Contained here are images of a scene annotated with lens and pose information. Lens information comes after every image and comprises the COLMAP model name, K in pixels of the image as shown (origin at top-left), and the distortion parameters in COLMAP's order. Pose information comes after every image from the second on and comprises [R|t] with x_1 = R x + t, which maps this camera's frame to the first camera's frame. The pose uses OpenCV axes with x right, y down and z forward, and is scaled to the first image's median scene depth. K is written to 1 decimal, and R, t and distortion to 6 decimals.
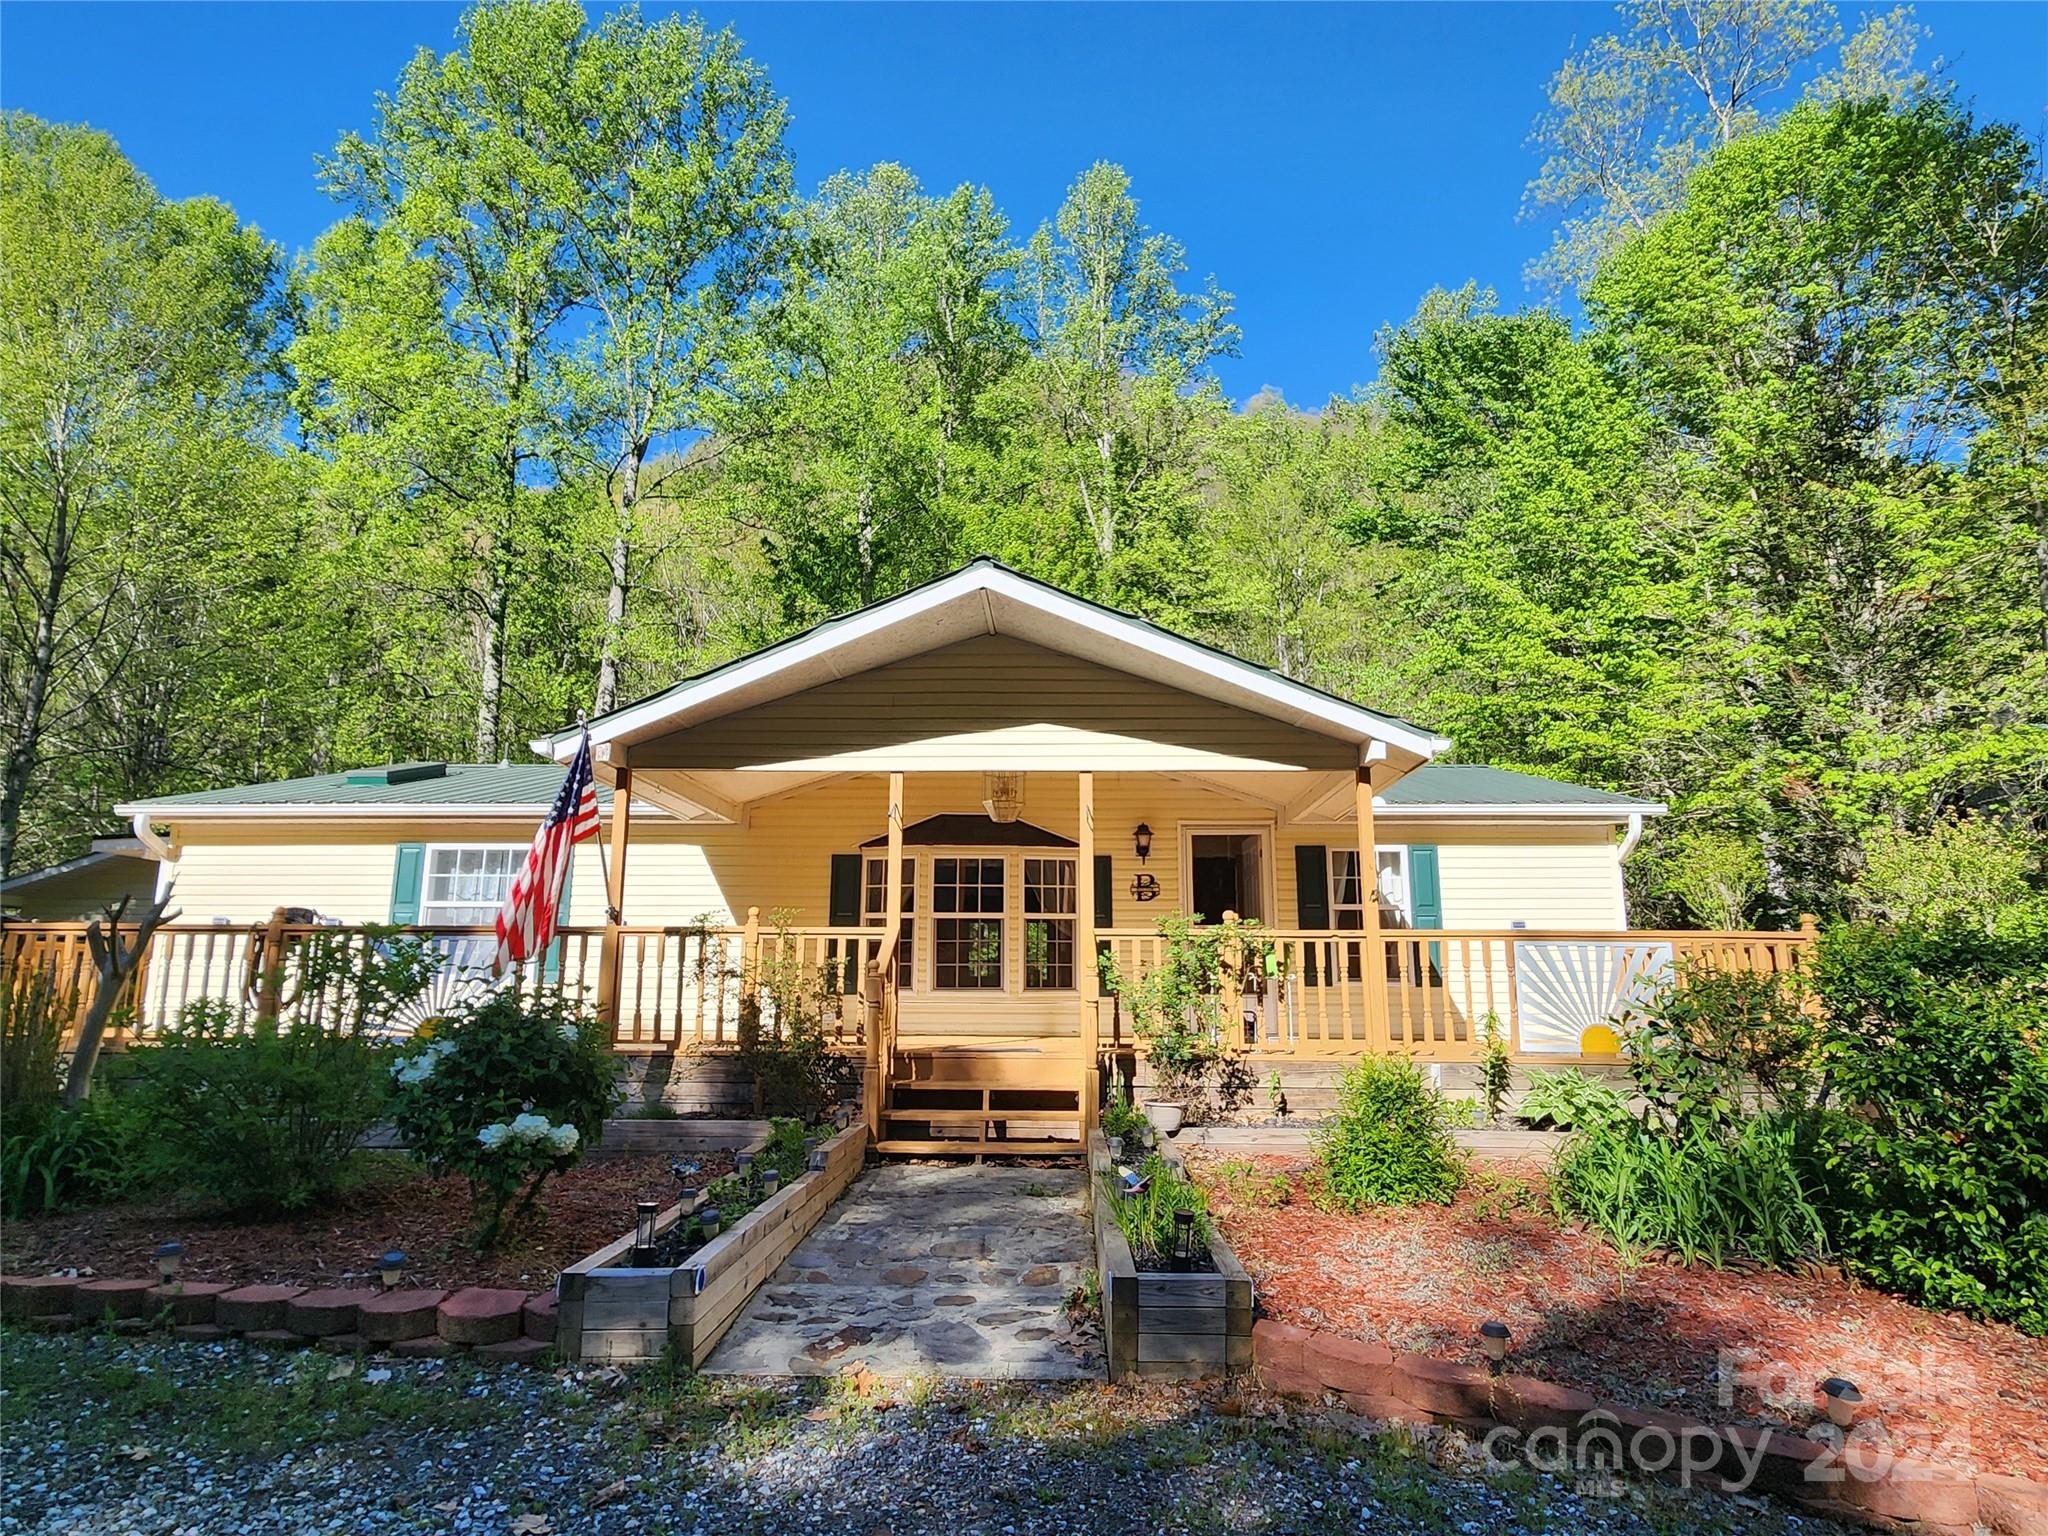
lens RADIAL K [[1057.3, 0, 1029.4], [0, 1057.3, 766.8], [0, 0, 1]] dist [0.004117, -0.000379]
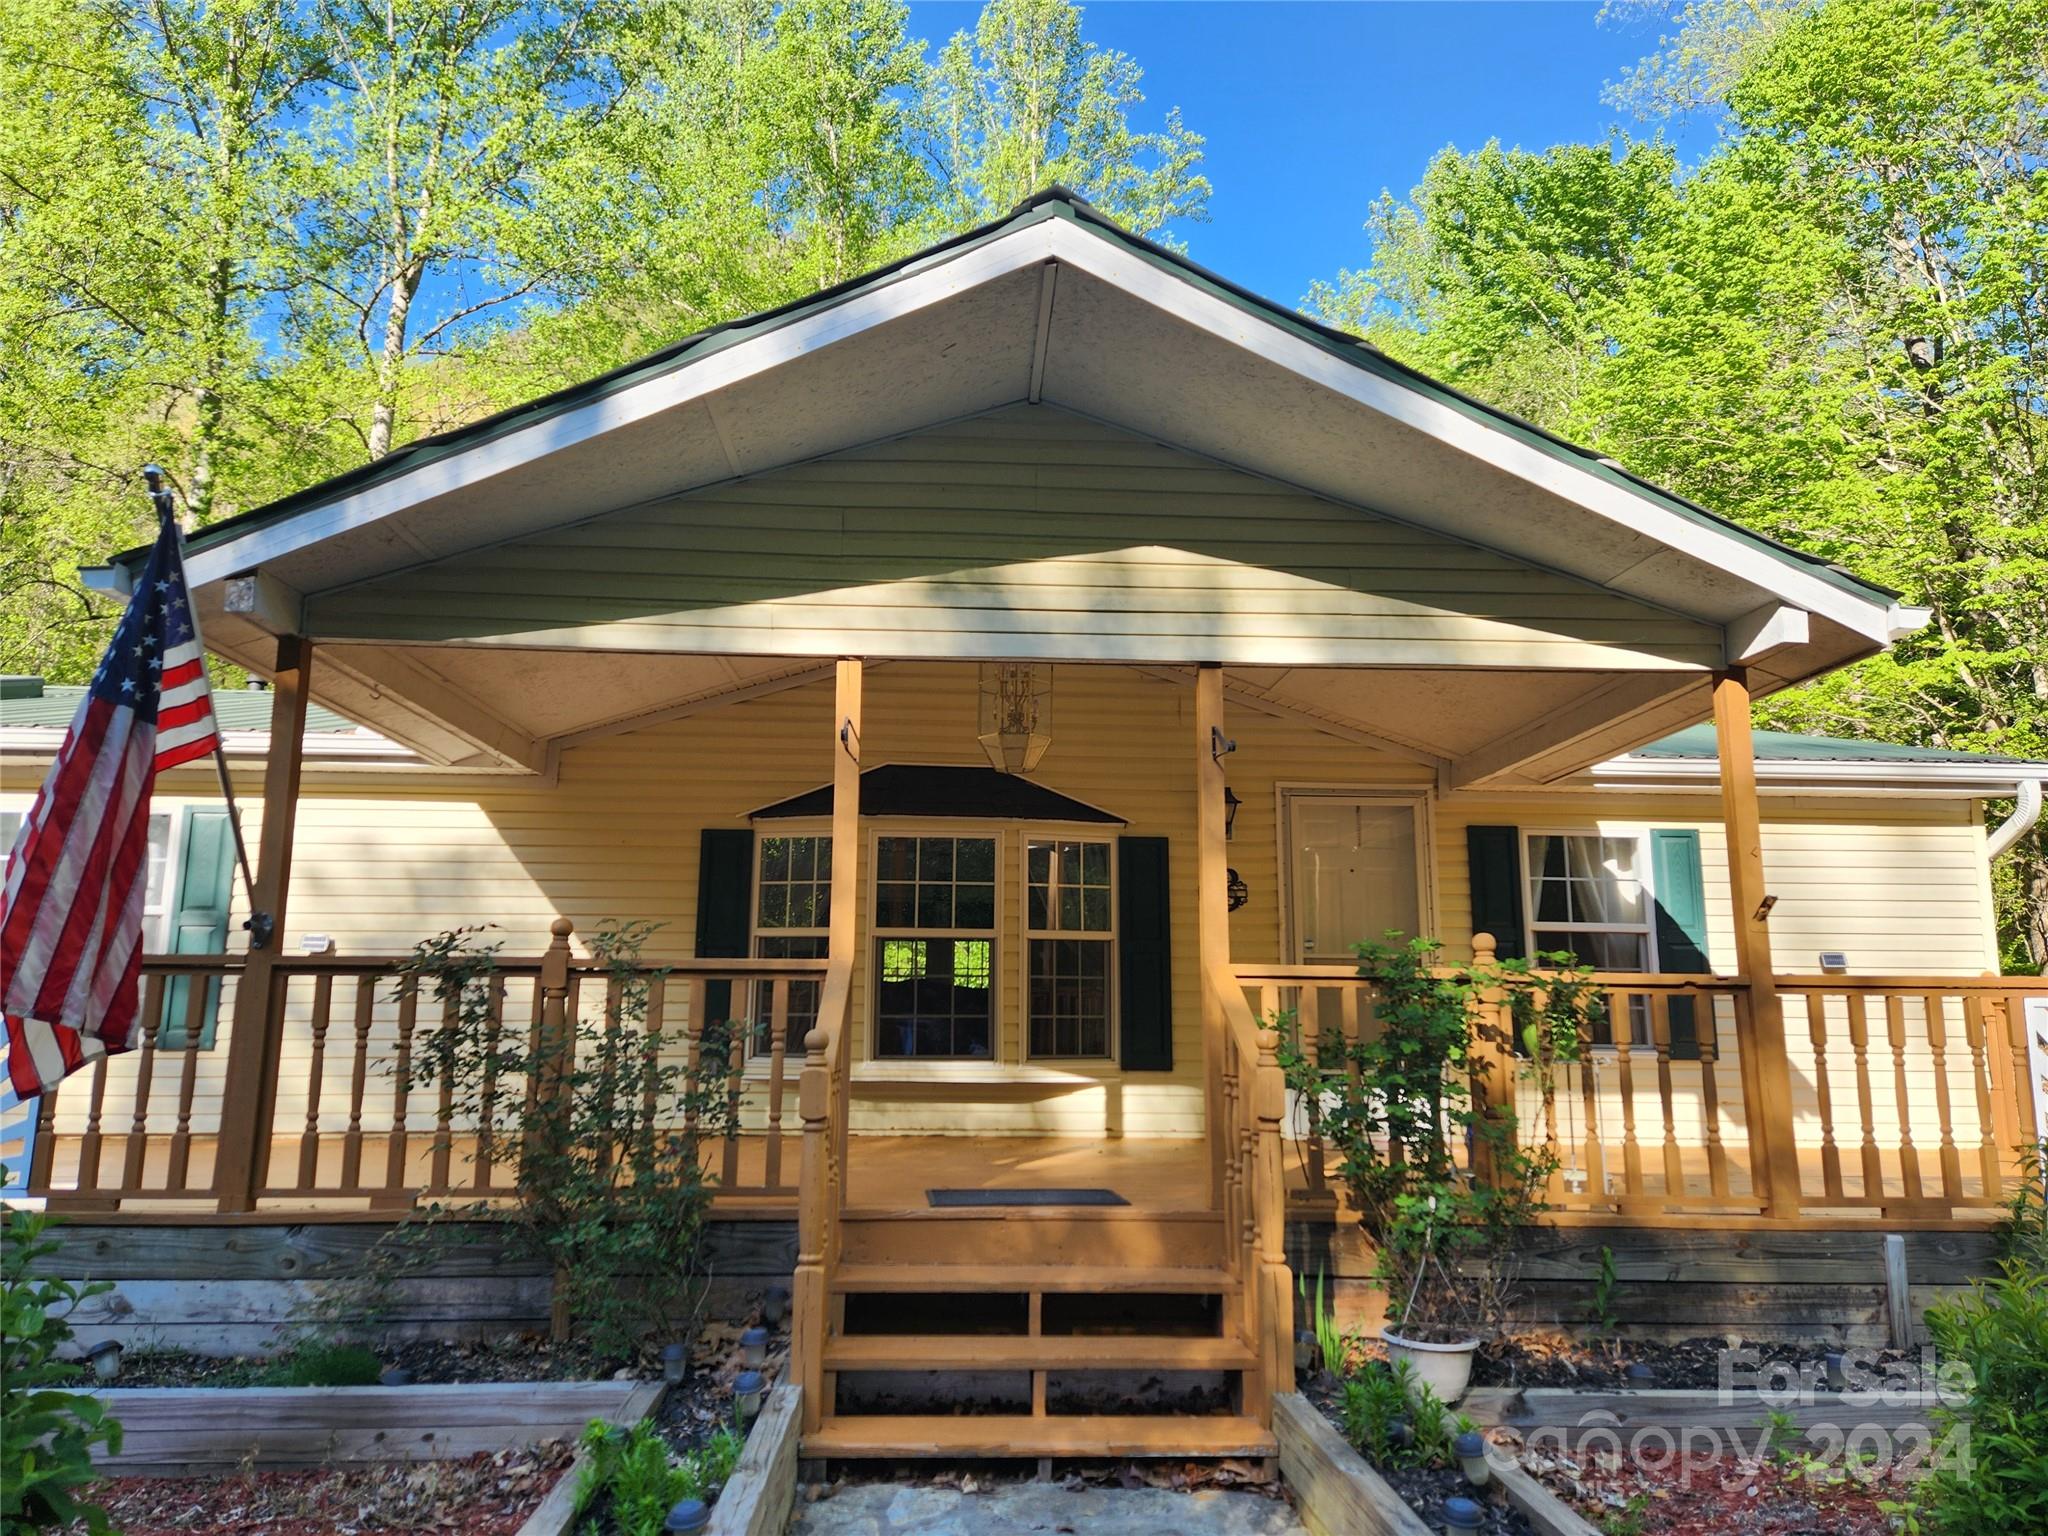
lens RADIAL K [[1371.2, 0, 1023.4], [0, 1371.2, 764.3], [0, 0, 1]] dist [0.064816, -0.005831]
pose [[0.998043, 0.016974, 0.060188, -0.077050], [-0.018229, 0.999627, 0.020360, 0.039212], [-0.059820, -0.021417, 0.997979, 0.308607]]
